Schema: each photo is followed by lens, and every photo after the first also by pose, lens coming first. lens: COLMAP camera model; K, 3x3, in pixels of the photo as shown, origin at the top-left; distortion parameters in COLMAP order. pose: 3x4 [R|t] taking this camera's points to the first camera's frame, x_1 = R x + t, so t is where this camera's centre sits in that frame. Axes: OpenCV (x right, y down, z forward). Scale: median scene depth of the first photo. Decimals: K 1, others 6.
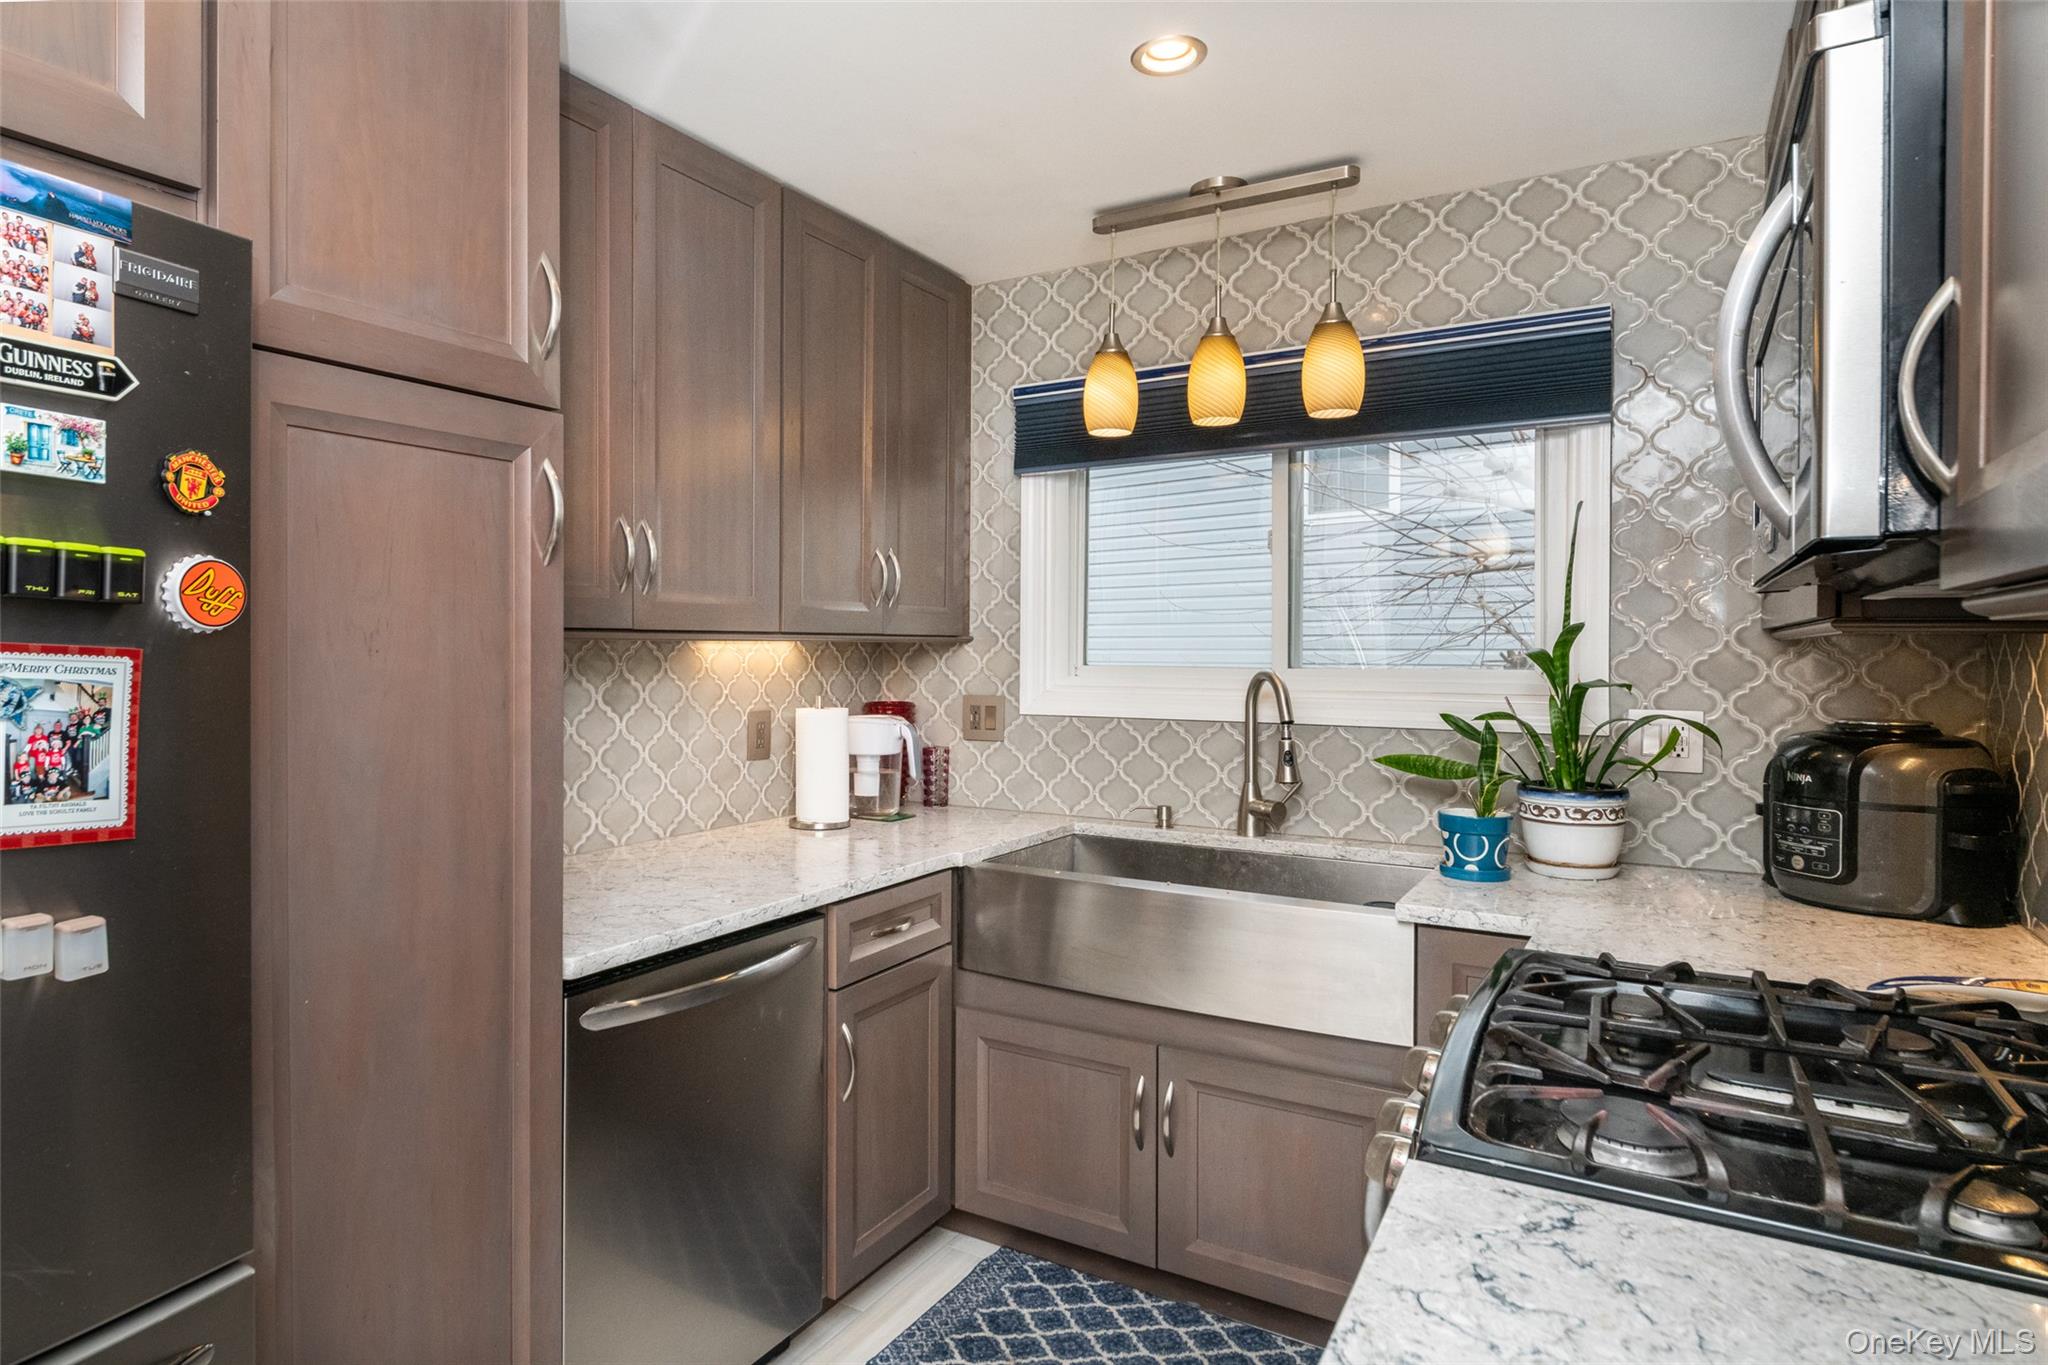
lens RADIAL K [[1081.2, 0, 1006.0], [0, 1081.2, 669.1], [0, 0, 1]] dist [-0.004431, -0.001421]
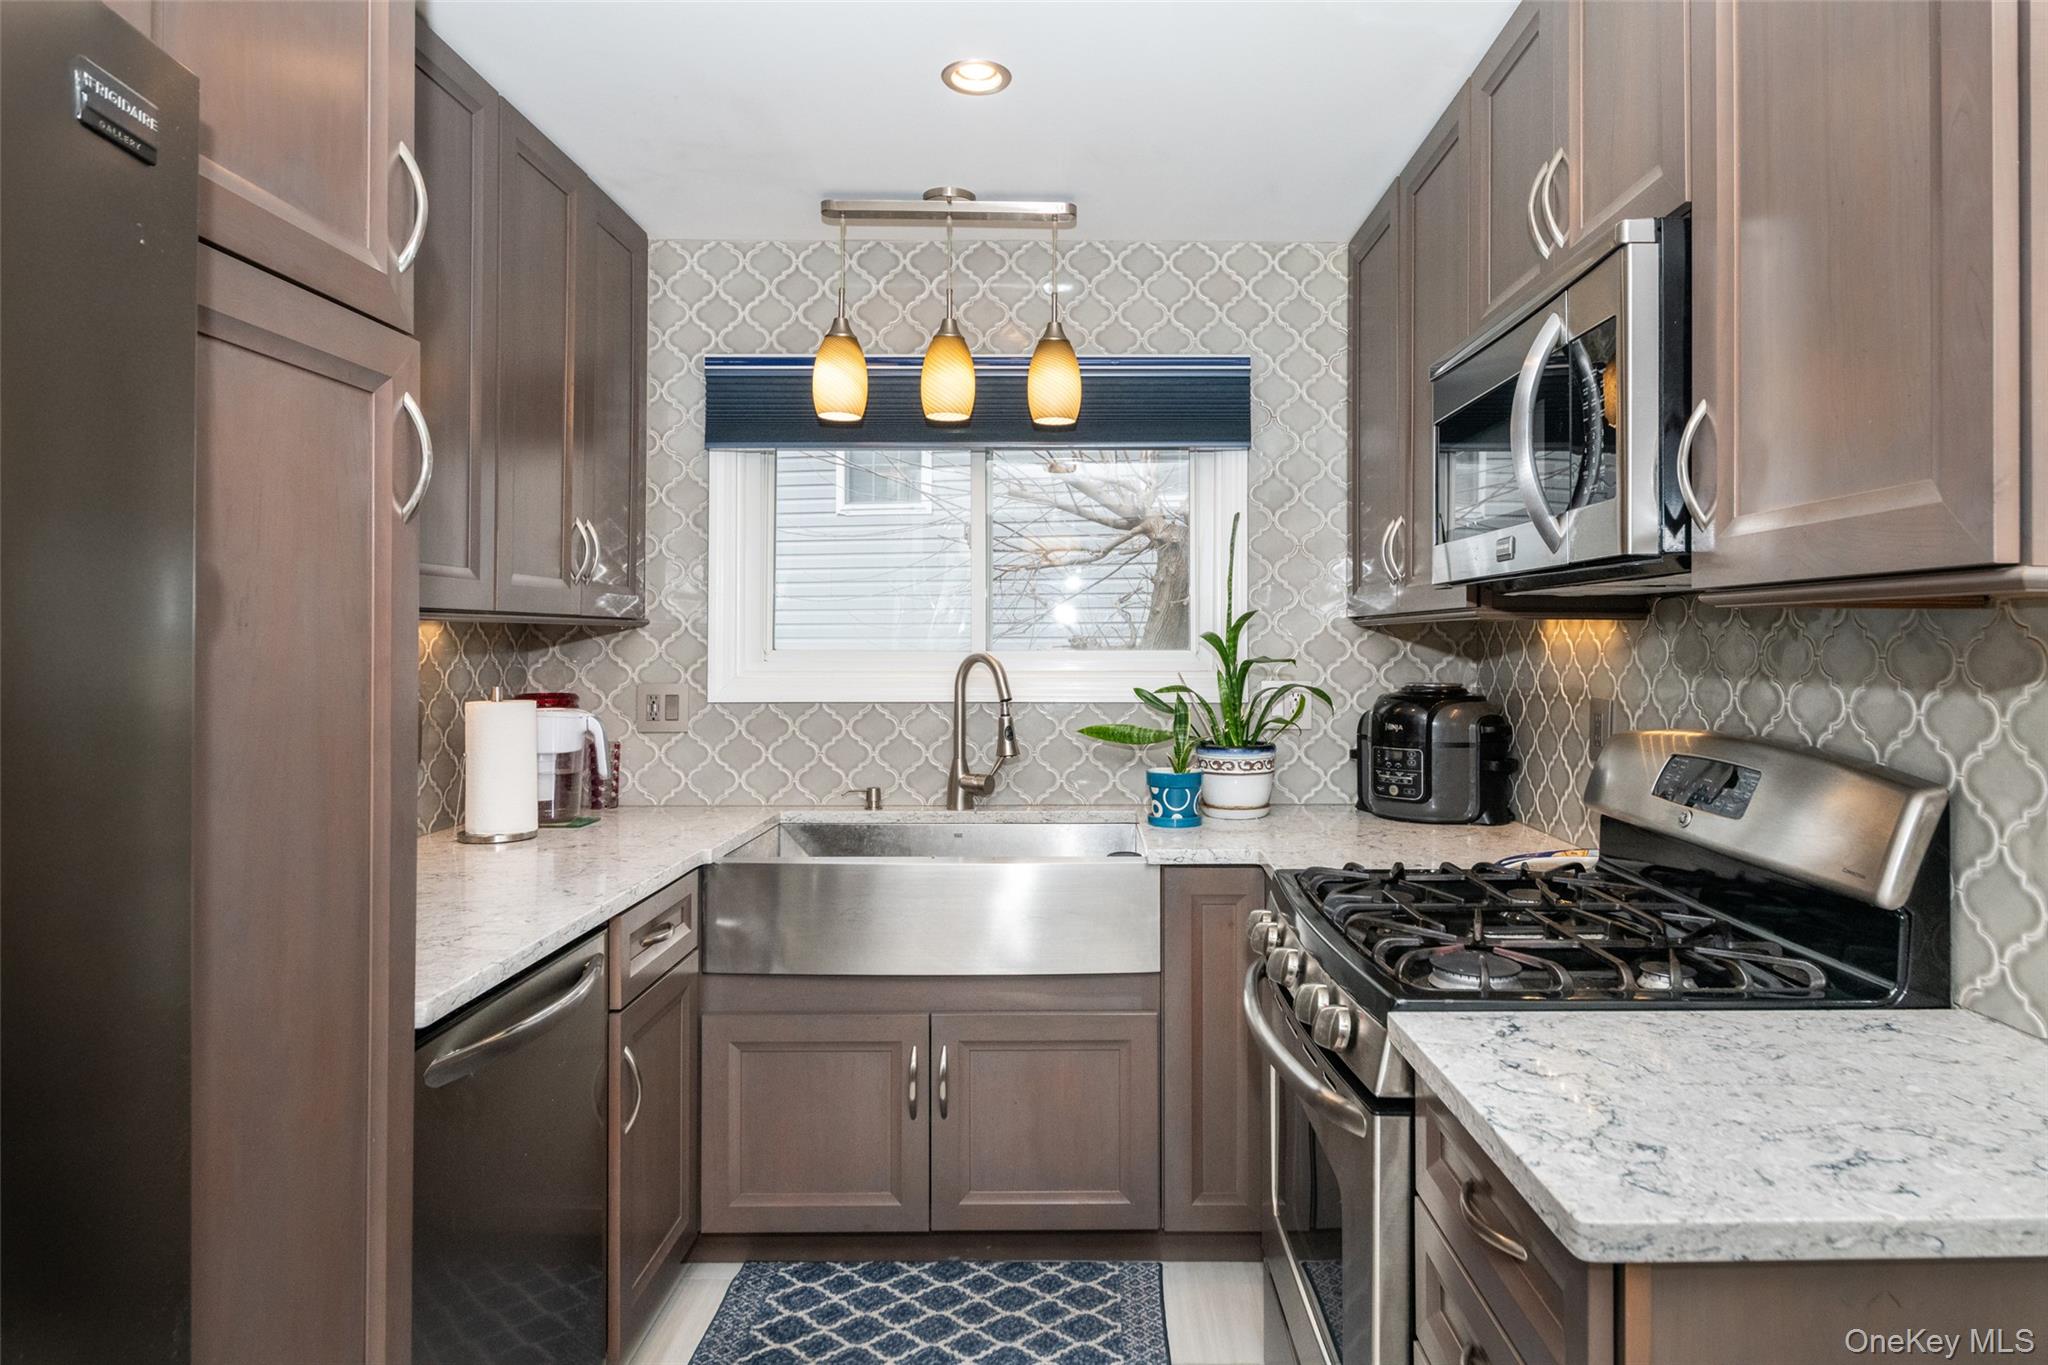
lens RADIAL K [[1115.5, 0, 1050.9], [0, 1115.5, 646.3], [0, 0, 1]] dist [-0.002375, -0.001435]
pose [[0.859045, -0.004007, 0.511885, -0.294909], [0.010530, 0.999896, -0.009844, 0.007253], [-0.511792, 0.013847, 0.858998, 0.016386]]
